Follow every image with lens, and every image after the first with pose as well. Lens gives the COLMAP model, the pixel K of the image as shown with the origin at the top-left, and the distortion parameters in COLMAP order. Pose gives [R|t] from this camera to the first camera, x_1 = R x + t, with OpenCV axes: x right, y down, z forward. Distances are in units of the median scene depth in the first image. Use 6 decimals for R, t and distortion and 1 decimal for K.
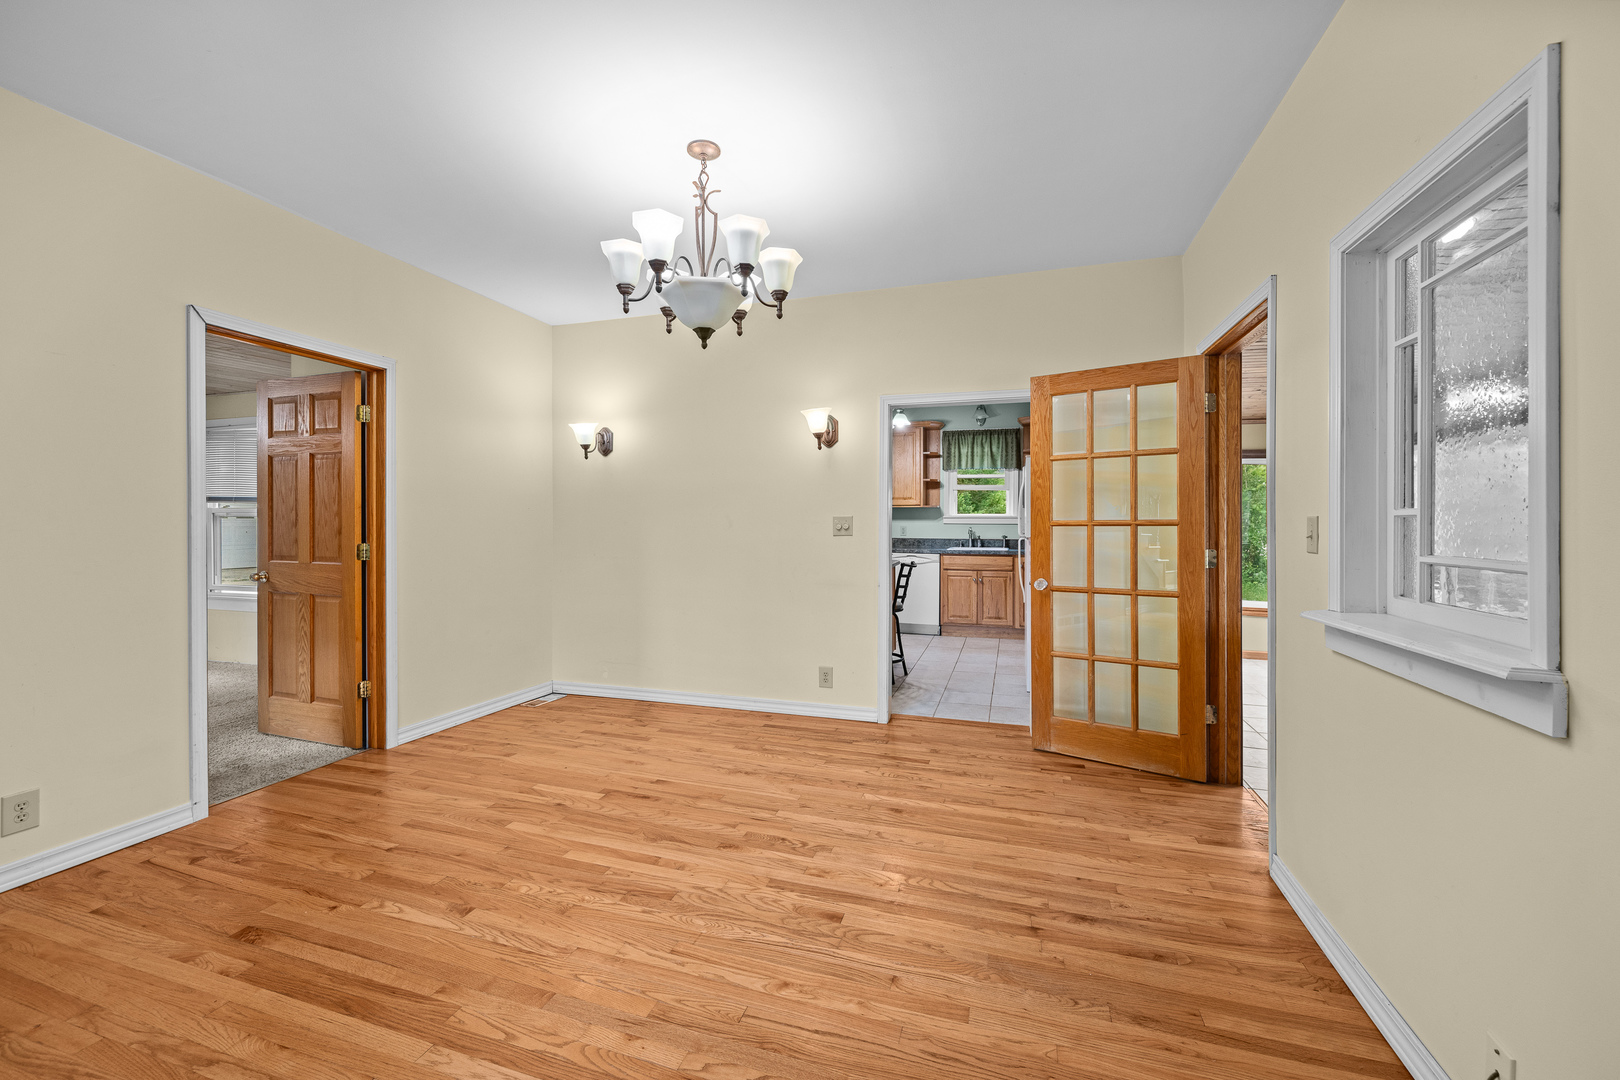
lens RADIAL K [[651.9, 0, 808.4], [0, 651.9, 525.8], [0, 0, 1]] dist [-0.002750, -0.000058]
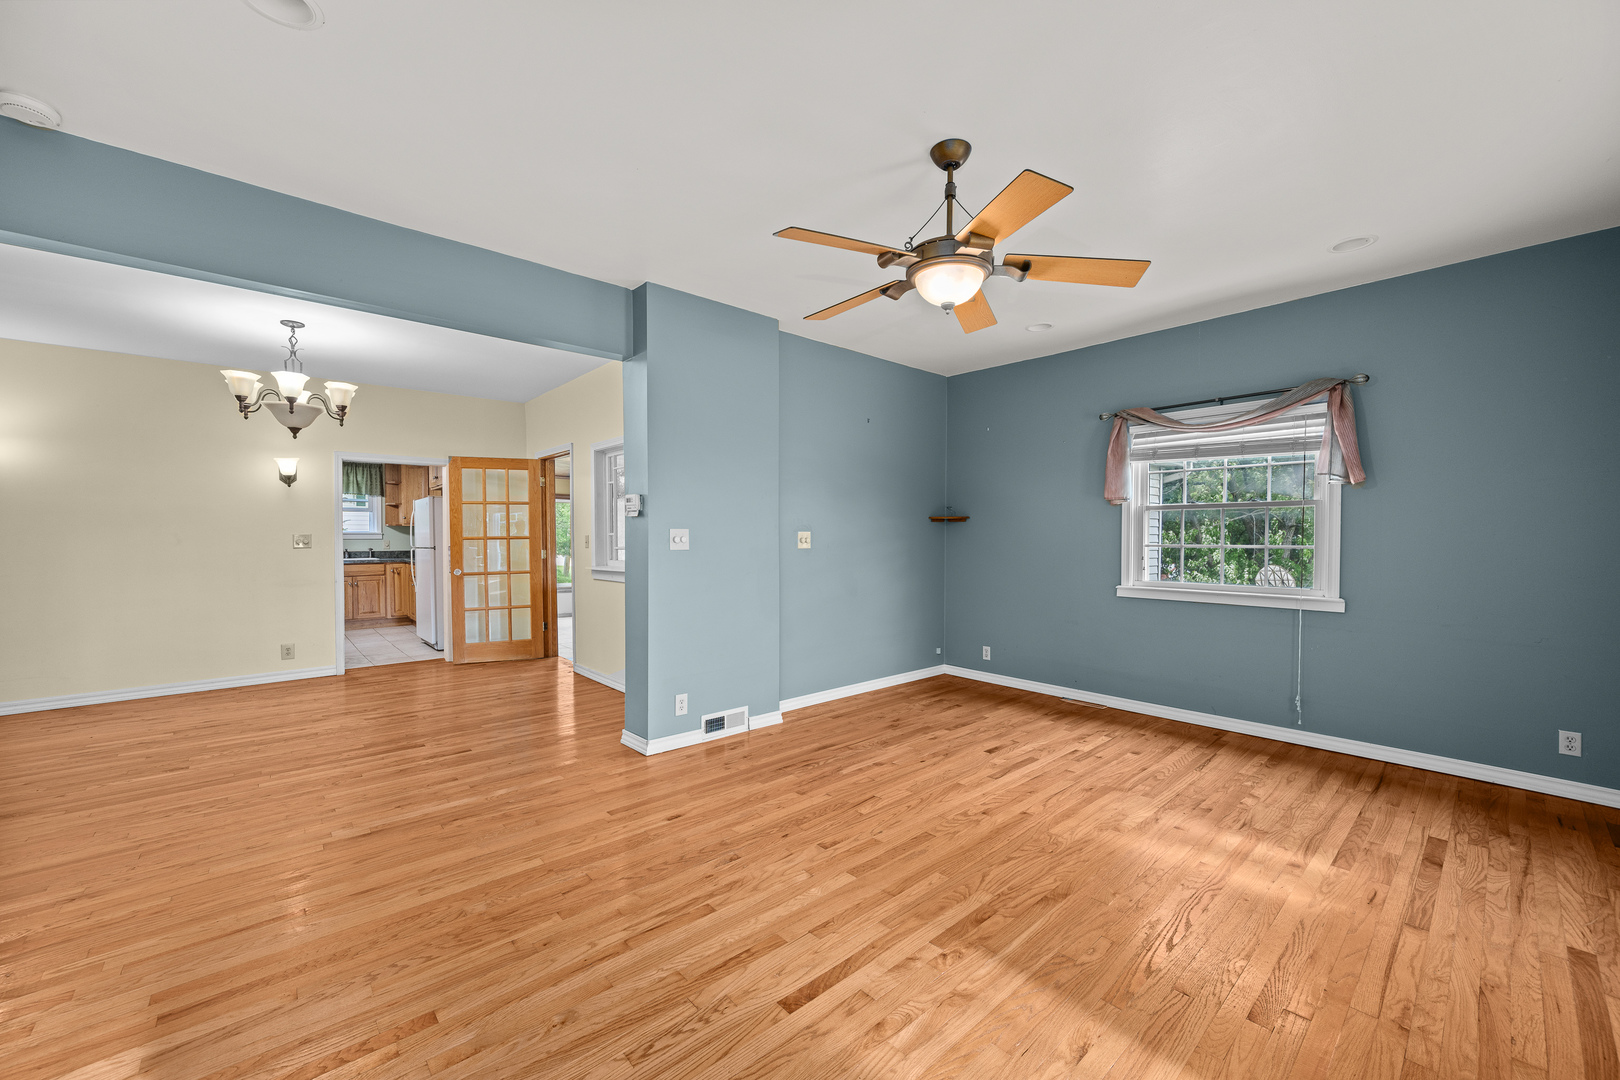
lens RADIAL K [[633.4, 0, 810.4], [0, 633.4, 548.9], [0, 0, 1]] dist [-0.001389, 0.000223]
pose [[0.514661, -0.020990, 0.857137, -0.643143], [0.008785, 0.999777, 0.019209, 0.000638], [-0.857349, -0.002356, 0.514730, -0.741990]]
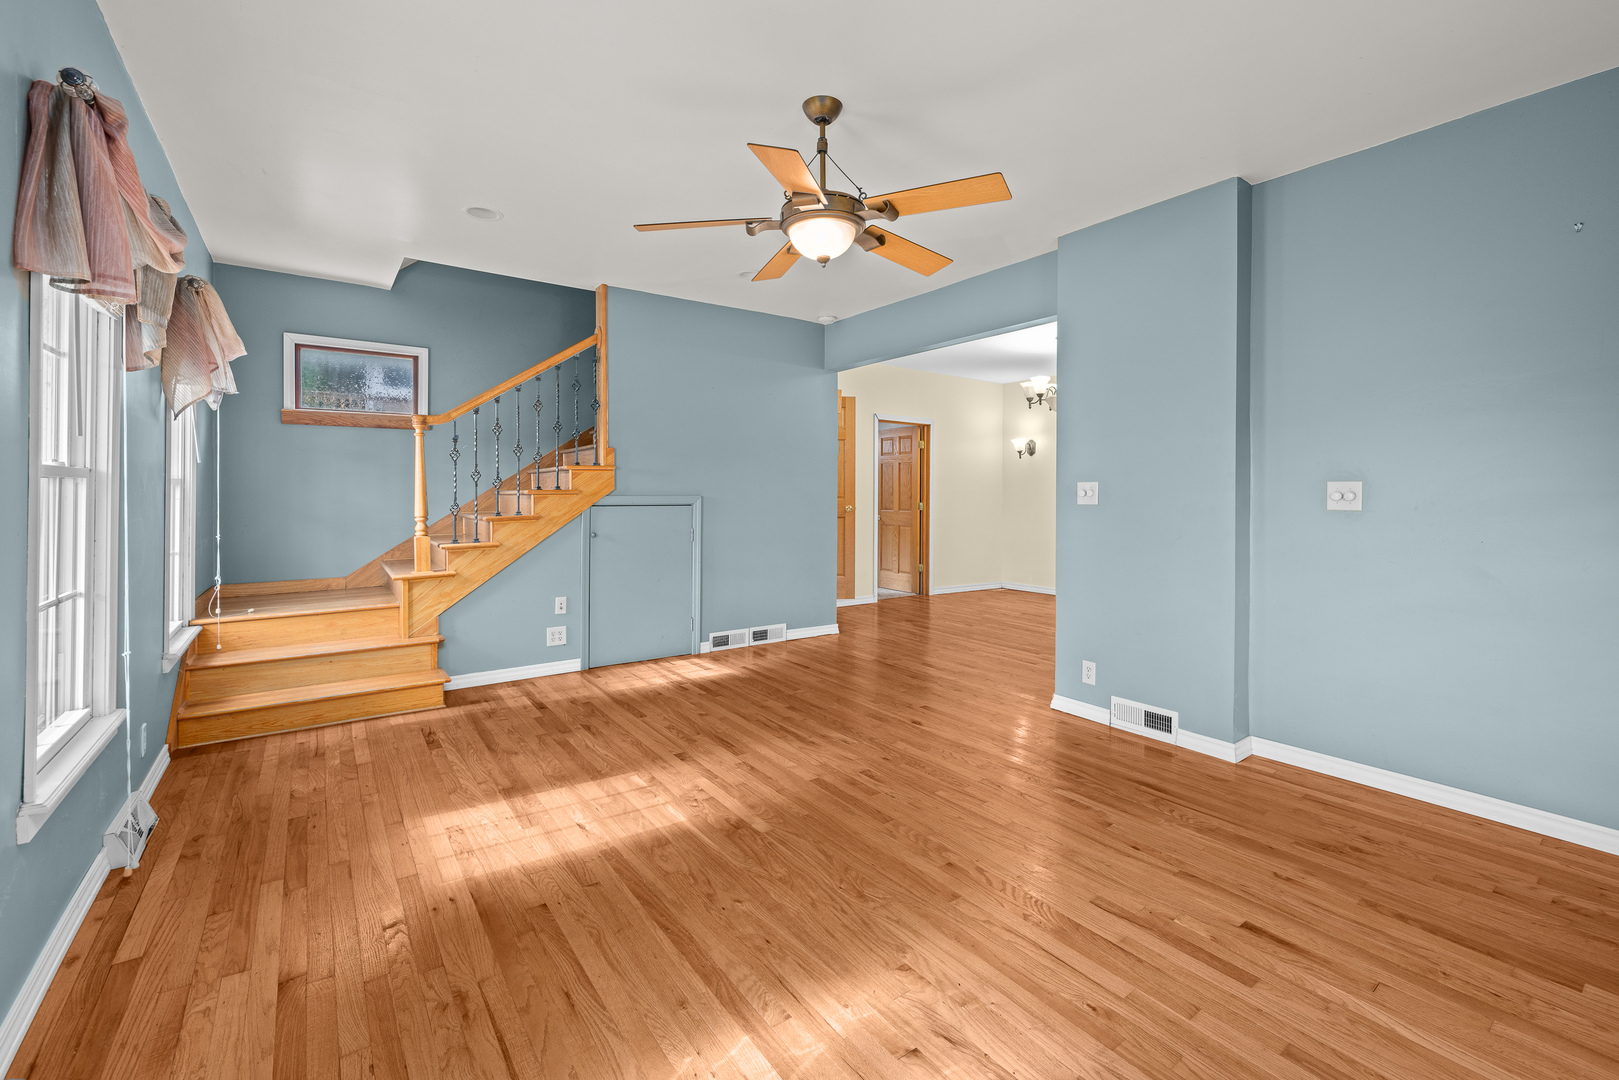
lens RADIAL K [[689.7, 0, 821.1], [0, 689.7, 493.5], [0, 0, 1]] dist [-0.000901, 0.000029]
pose [[0.805140, -0.000319, -0.593084, 0.446700], [-0.004076, 0.999973, -0.006071, 0.011923], [0.593071, 0.007306, 0.805117, -1.112905]]
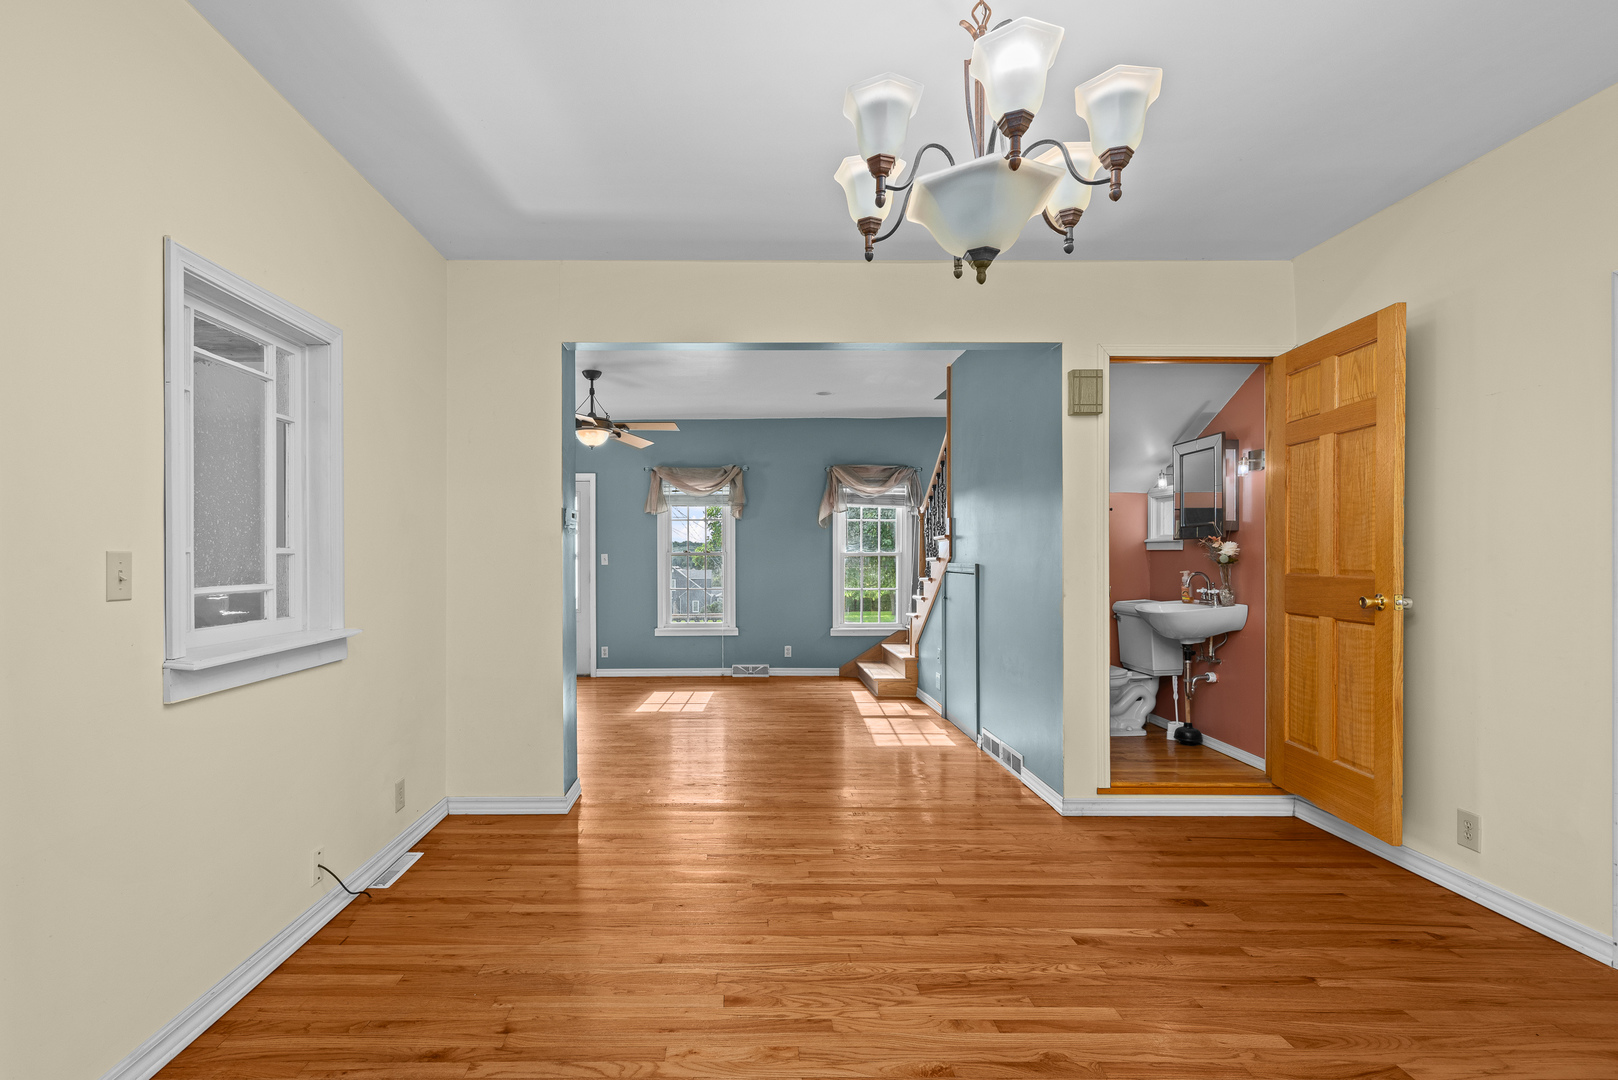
lens RADIAL K [[762.2, 0, 735.0], [0, 762.2, 561.7], [0, 0, 1]] dist [-0.000418, 0.000041]
pose [[-0.956455, -0.000284, -0.291879, 0.200781], [-0.003795, 0.999927, 0.011464, -0.008983], [0.291855, 0.012072, -0.956386, 1.166511]]
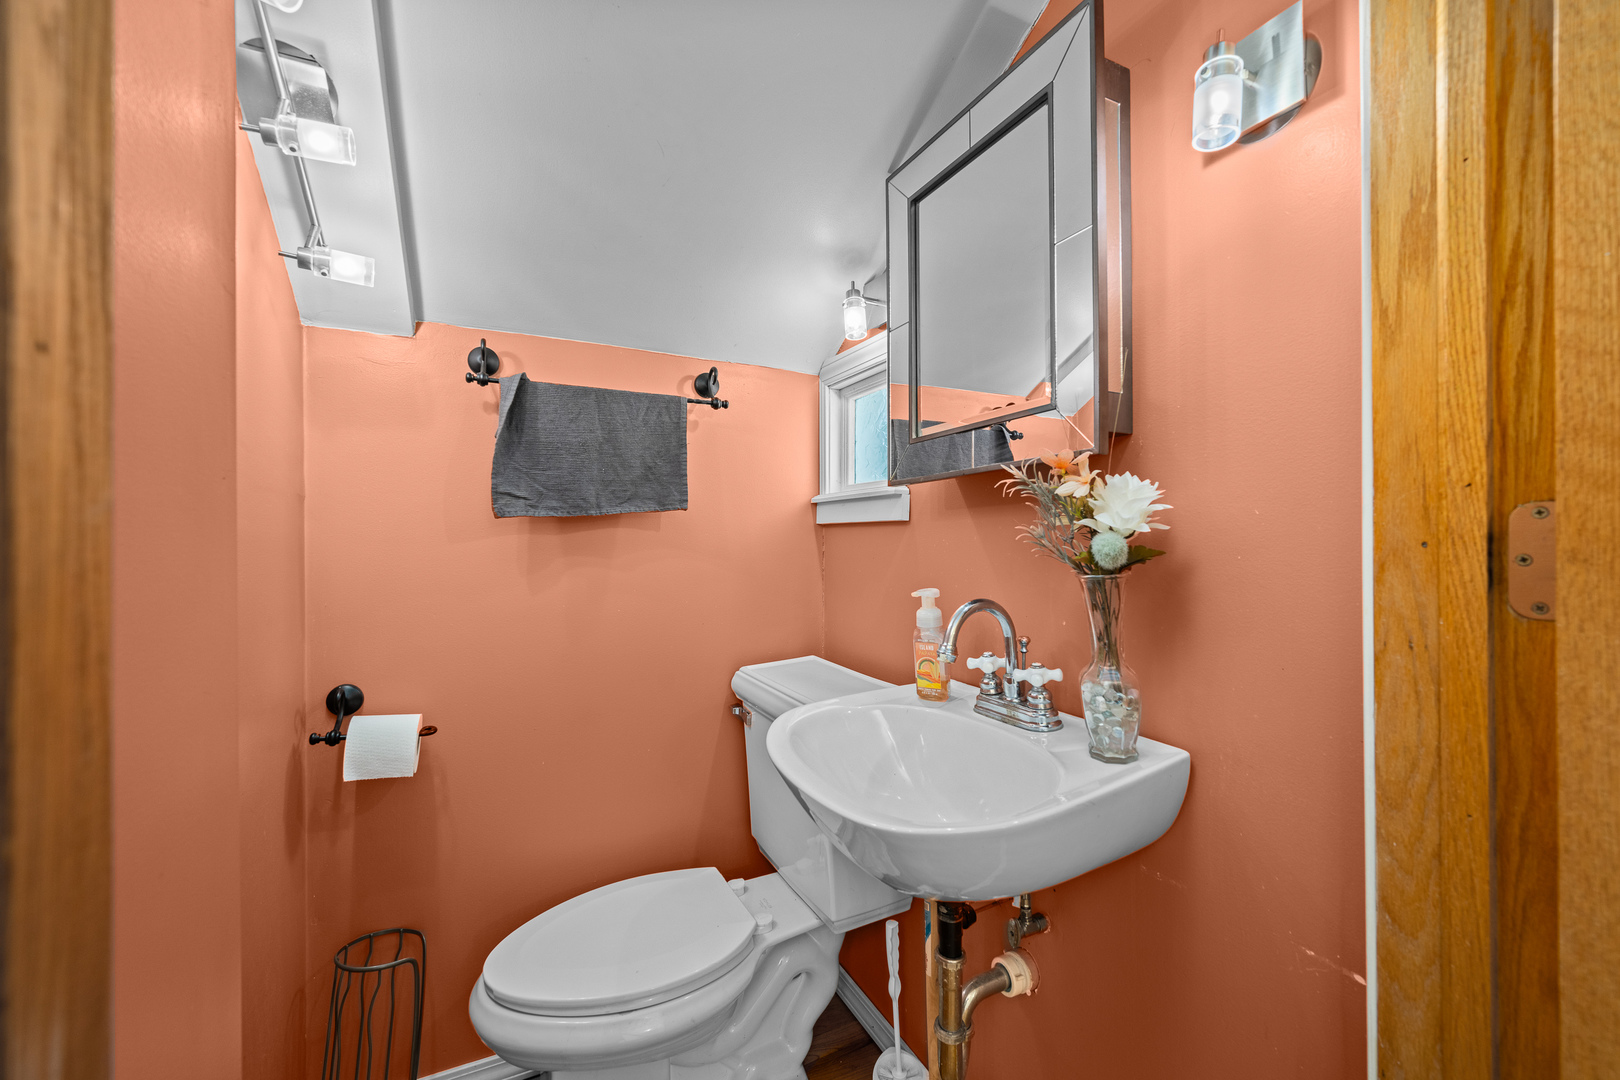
lens RADIAL K [[665.2, 0, 815.8], [0, 665.2, 535.7], [0, 0, 1]] dist [0.000078, -0.000210]
pose [[-0.723269, -0.007244, -0.690529, -0.612823], [-0.006677, 0.999972, -0.003497, -0.006473], [0.690534, 0.002082, -0.723297, 0.379834]]
